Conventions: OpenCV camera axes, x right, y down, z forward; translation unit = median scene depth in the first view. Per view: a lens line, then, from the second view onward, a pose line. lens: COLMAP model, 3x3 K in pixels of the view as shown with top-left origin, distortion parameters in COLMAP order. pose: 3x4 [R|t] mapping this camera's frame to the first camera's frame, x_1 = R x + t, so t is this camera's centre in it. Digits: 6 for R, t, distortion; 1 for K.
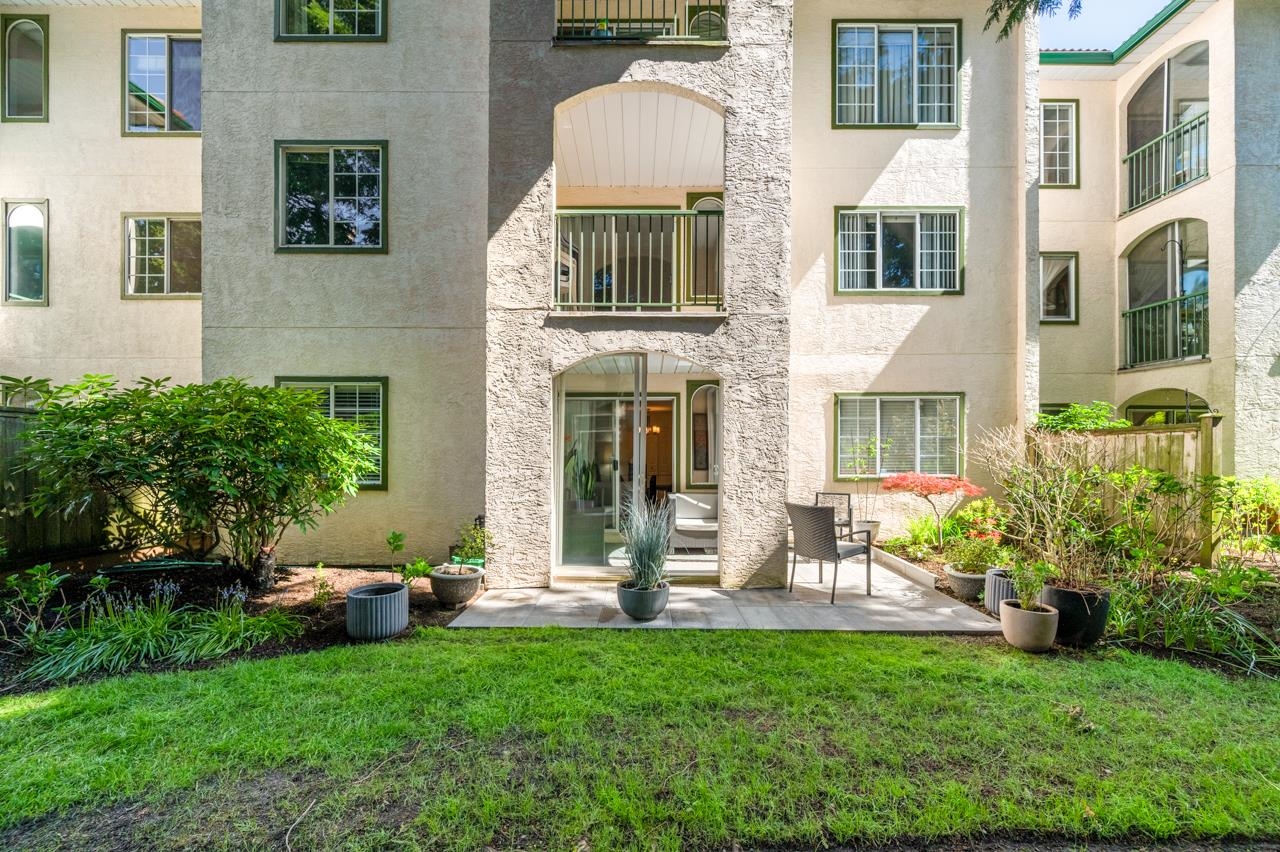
lens RADIAL K [[511.5, 0, 643.0], [0, 511.5, 449.2], [0, 0, 1]] dist [0.001981, -0.000798]
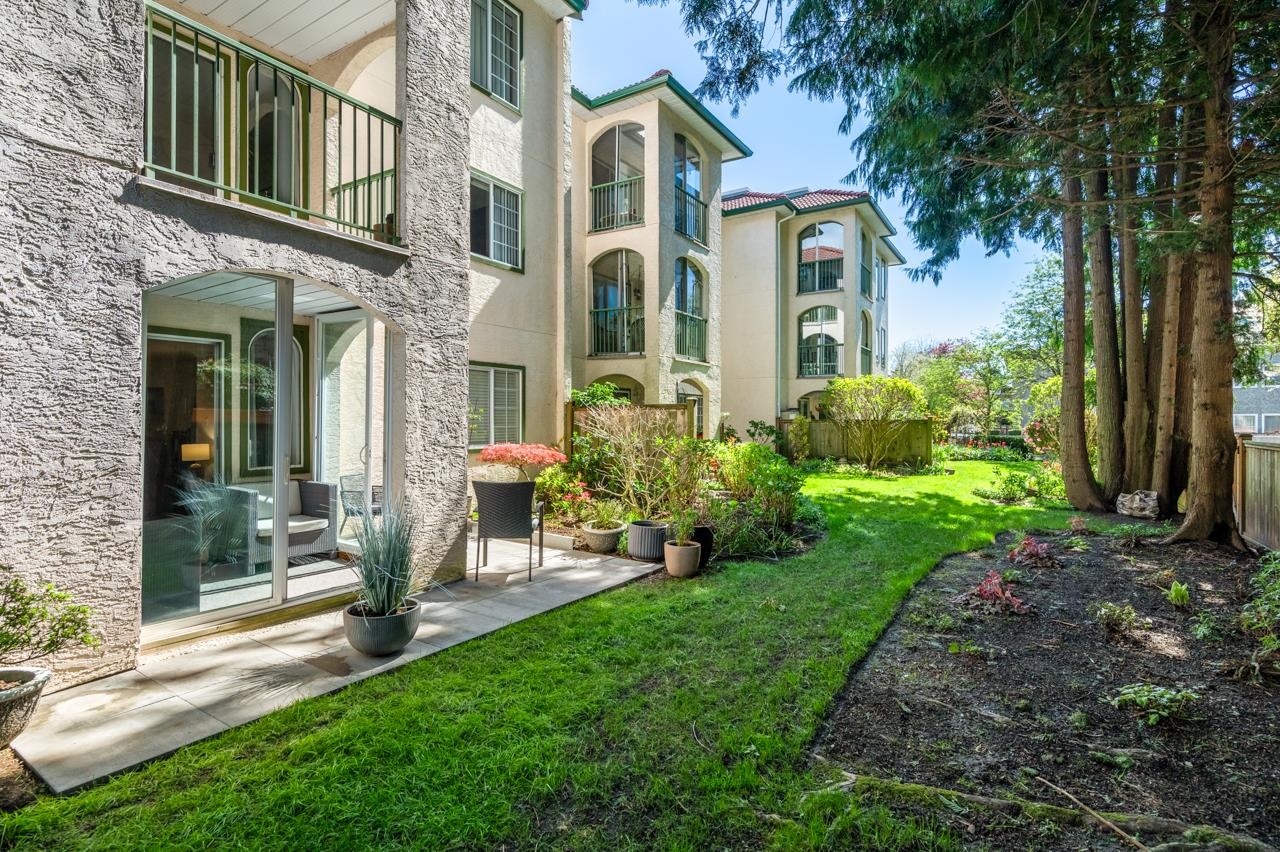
lens RADIAL K [[583.0, 0, 651.0], [0, 583.0, 419.8], [0, 0, 1]] dist [0.004300, -0.001230]
pose [[0.565304, 0.003914, 0.824873, -0.374701], [-0.008241, 0.999966, 0.000904, -0.006335], [-0.824842, -0.007309, 0.565317, 0.166136]]
